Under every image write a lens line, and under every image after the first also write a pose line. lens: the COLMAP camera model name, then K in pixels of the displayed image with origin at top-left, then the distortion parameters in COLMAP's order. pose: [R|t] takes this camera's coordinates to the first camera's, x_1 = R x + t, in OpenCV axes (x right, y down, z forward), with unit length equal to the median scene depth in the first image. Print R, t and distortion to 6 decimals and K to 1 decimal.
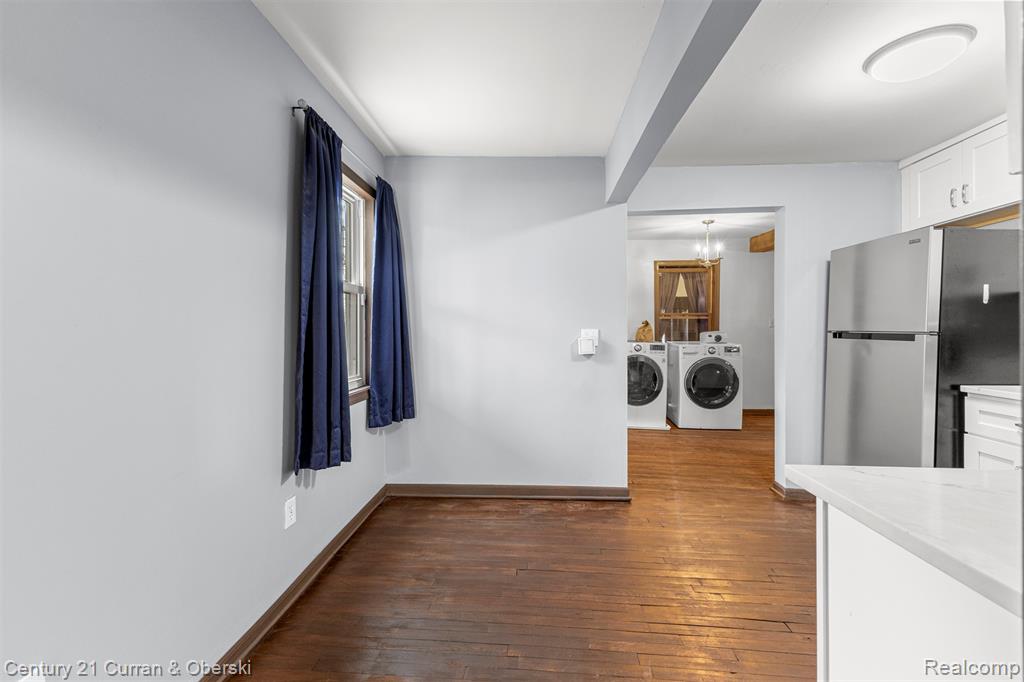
lens RADIAL K [[444.4, 0, 513.7], [0, 444.4, 329.4], [0, 0, 1]] dist [0.014964, -0.003428]
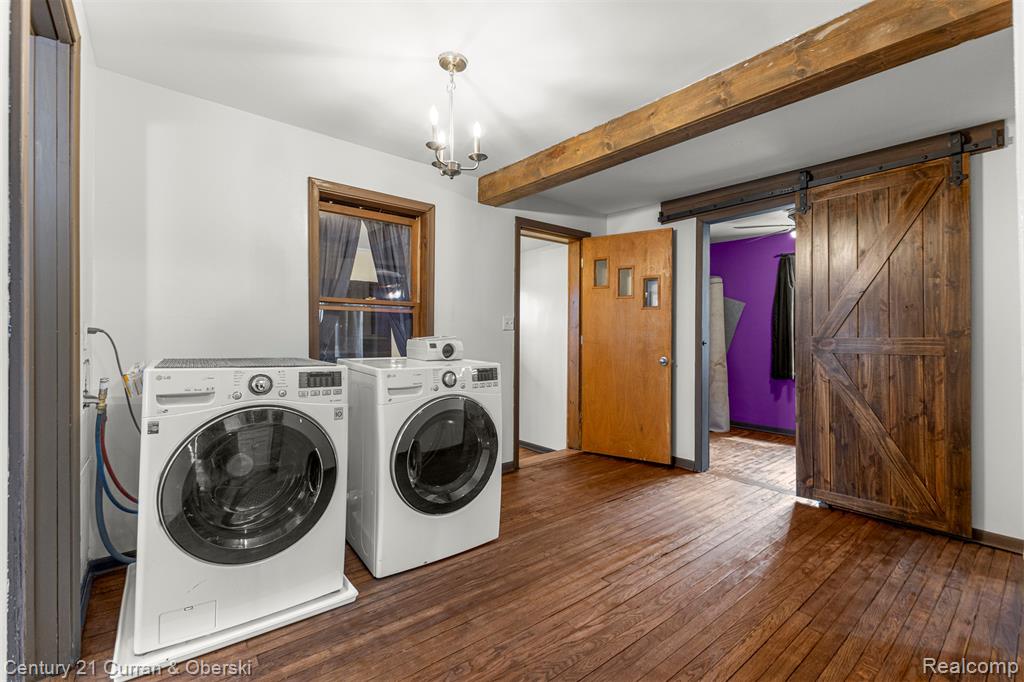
lens RADIAL K [[444.4, 0, 513.2], [0, 444.4, 336.7], [0, 0, 1]] dist [0.014964, -0.003428]
pose [[0.728453, 0.003924, 0.685085, 0.192503], [-0.002447, 0.999992, -0.003126, 0.007051], [-0.685092, 0.000601, 0.728457, 0.643193]]
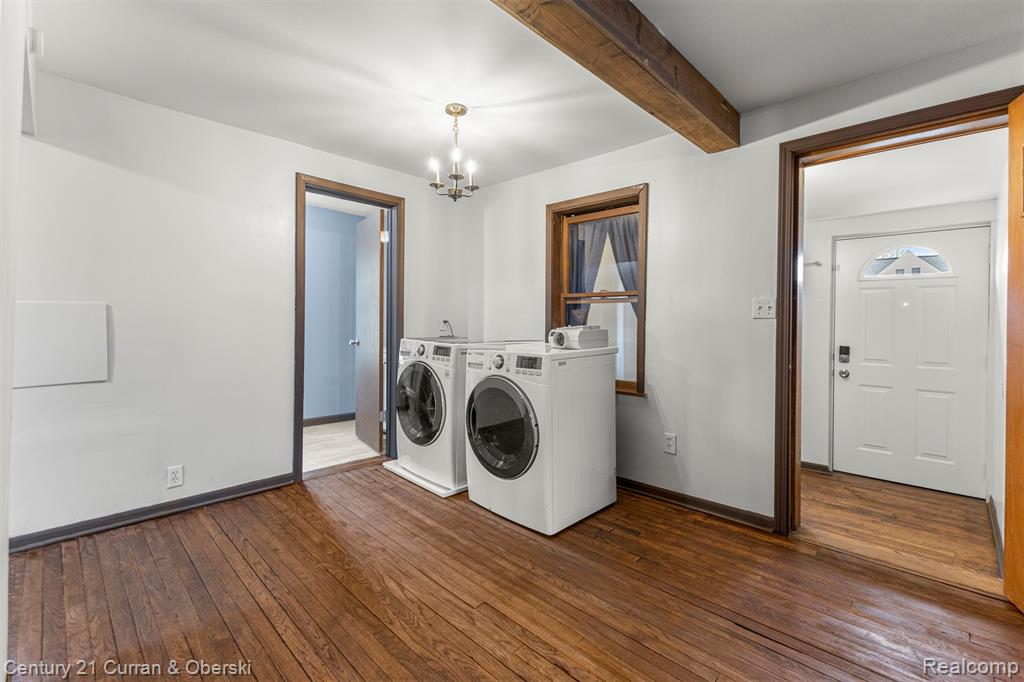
lens RADIAL K [[444.4, 0, 504.8], [0, 444.4, 317.2], [0, 0, 1]] dist [0.014964, -0.003428]
pose [[0.764182, 0.002075, -0.644998, 0.779762], [-0.010510, 0.999902, -0.009236, 0.001054], [0.644915, 0.013837, 0.764129, 0.618458]]
